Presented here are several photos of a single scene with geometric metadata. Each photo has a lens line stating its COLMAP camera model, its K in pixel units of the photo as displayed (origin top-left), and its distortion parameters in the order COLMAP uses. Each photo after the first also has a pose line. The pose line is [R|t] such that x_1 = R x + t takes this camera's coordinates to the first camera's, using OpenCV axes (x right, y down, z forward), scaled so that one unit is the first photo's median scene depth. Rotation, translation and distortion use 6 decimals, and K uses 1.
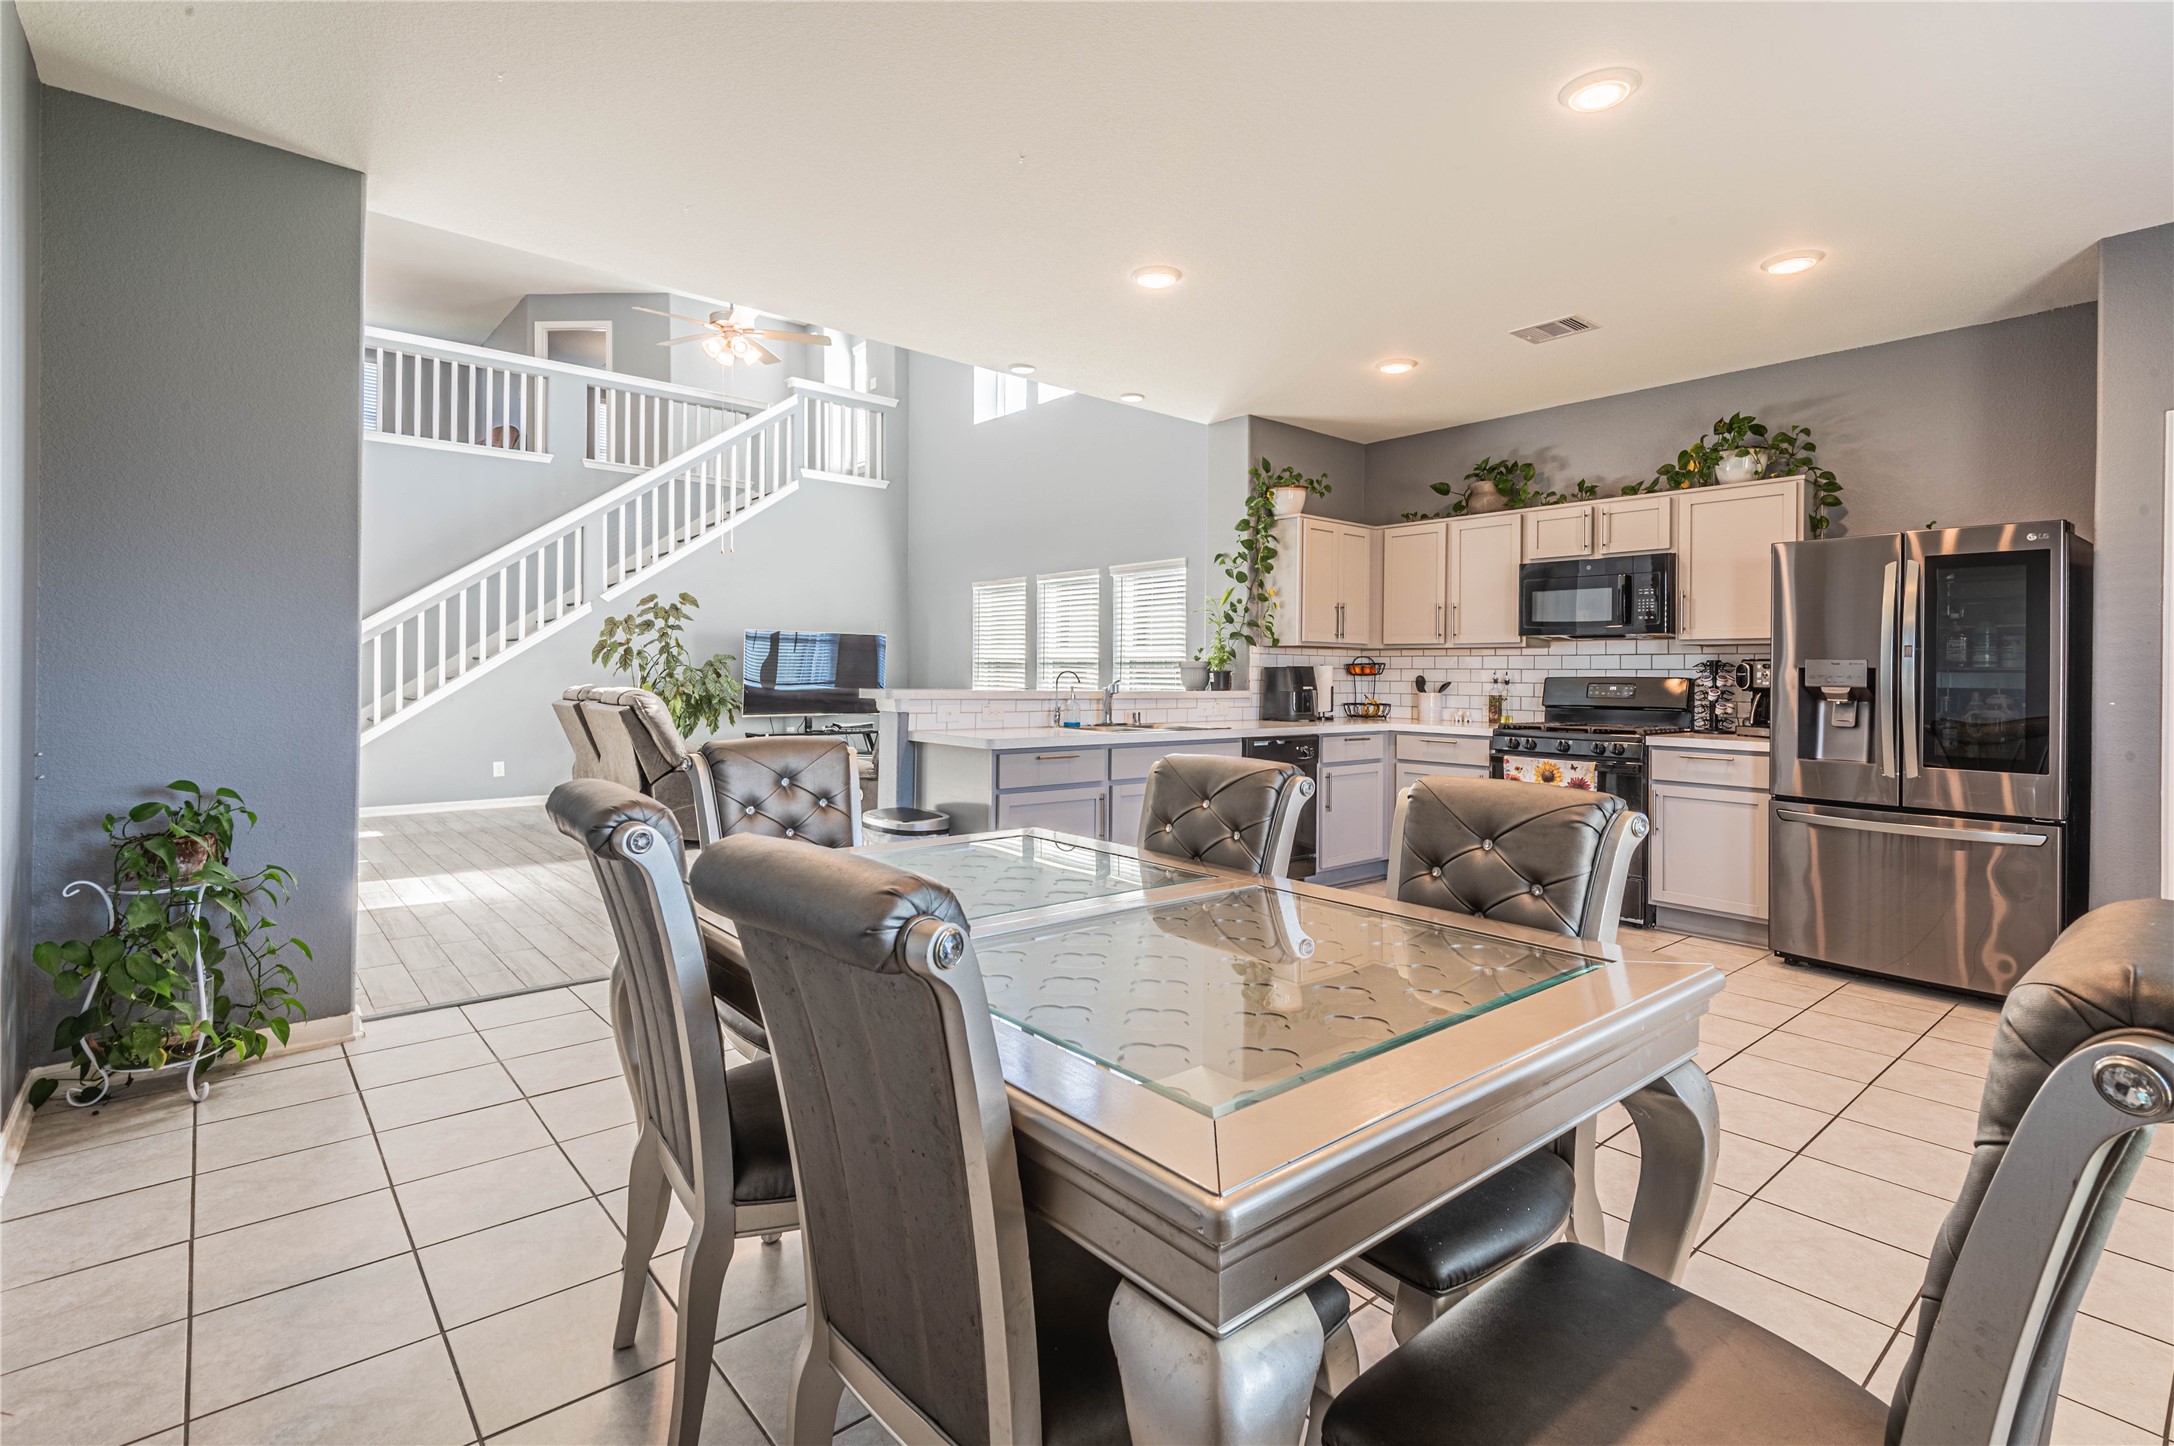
lens RADIAL K [[1017.9, 0, 1089.5], [0, 1017.9, 675.8], [0, 0, 1]] dist [0.016015, -0.001020]
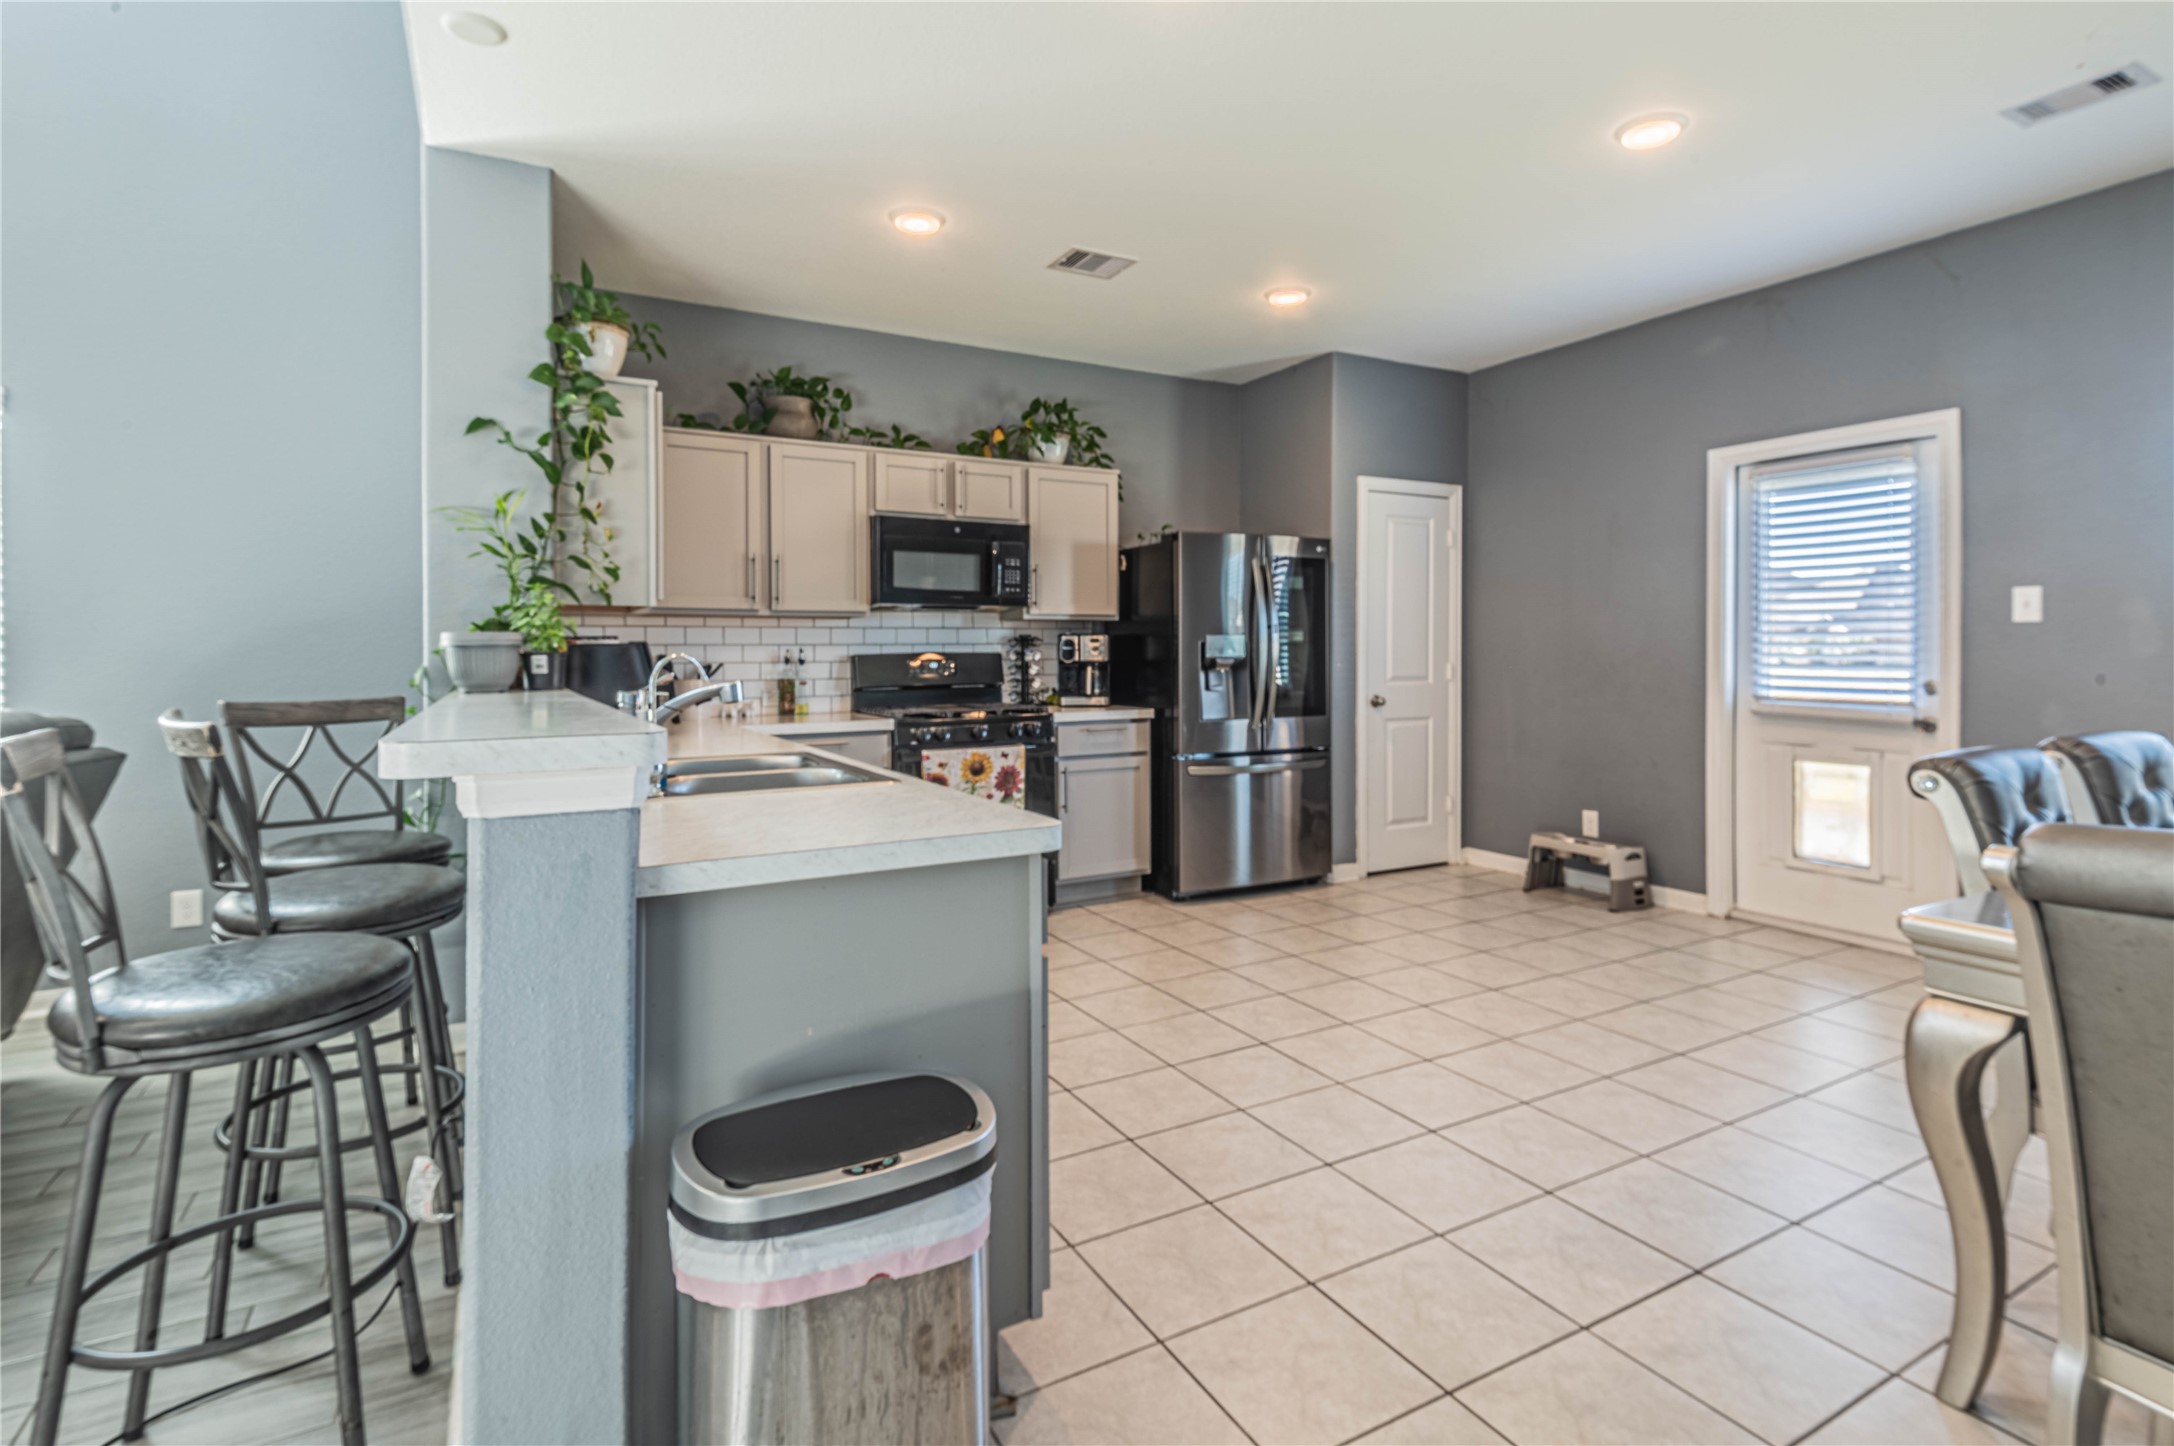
lens RADIAL K [[1017.9, 0, 1089.5], [0, 1017.9, 675.8], [0, 0, 1]] dist [0.016015, -0.001020]
pose [[0.198456, -0.037992, 0.979373, -0.317264], [0.009738, 0.999276, 0.036791, -0.009302], [-0.980061, 0.002236, 0.198683, 0.631989]]
